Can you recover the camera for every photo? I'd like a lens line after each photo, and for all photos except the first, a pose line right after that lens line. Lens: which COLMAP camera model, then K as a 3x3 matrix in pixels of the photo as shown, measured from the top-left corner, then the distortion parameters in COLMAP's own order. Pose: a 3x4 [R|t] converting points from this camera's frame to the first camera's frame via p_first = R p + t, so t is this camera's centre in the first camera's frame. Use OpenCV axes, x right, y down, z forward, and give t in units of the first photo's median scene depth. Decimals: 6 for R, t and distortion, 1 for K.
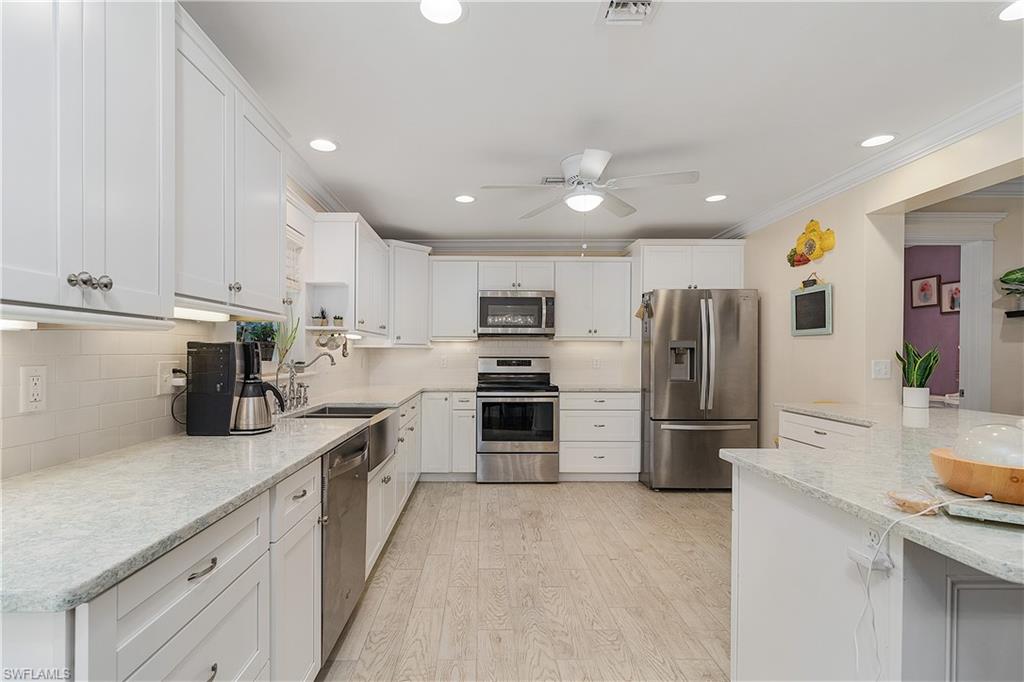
lens RADIAL K [[481.7, 0, 480.7], [0, 481.7, 359.8], [0, 0, 1]] dist [-0.000242, -0.001660]
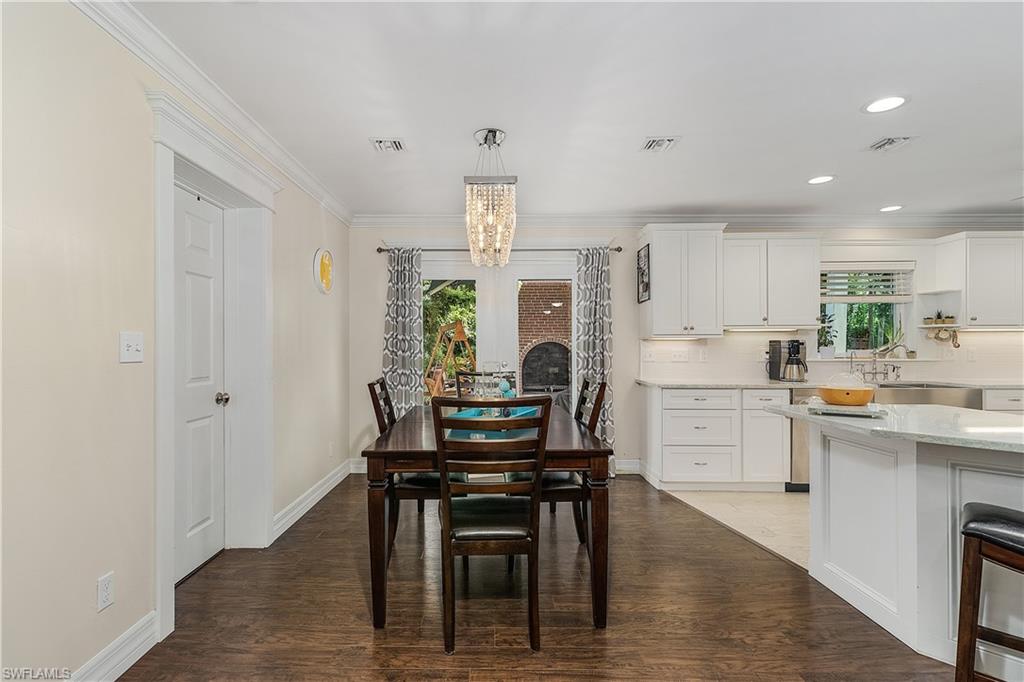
lens RADIAL K [[481.7, 0, 482.4], [0, 481.7, 338.8], [0, 0, 1]] dist [-0.000242, -0.001660]
pose [[-0.041839, -0.017939, -0.998963, 0.771657], [-0.010044, 0.999796, -0.017534, 0.004321], [0.999074, 0.009300, -0.042010, -0.143463]]
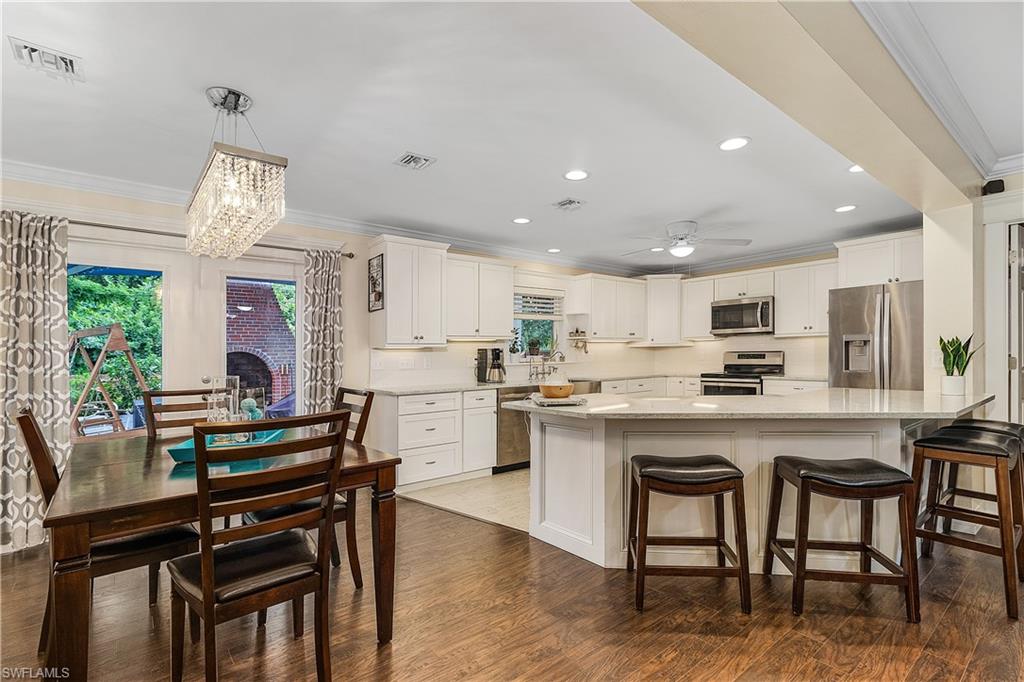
lens RADIAL K [[481.7, 0, 531.1], [0, 481.7, 344.5], [0, 0, 1]] dist [-0.000242, -0.001660]
pose [[0.634873, -0.024148, -0.772239, 0.740365], [0.006366, 0.999641, -0.026026, 0.005269], [0.772590, 0.011607, 0.634799, -0.236606]]
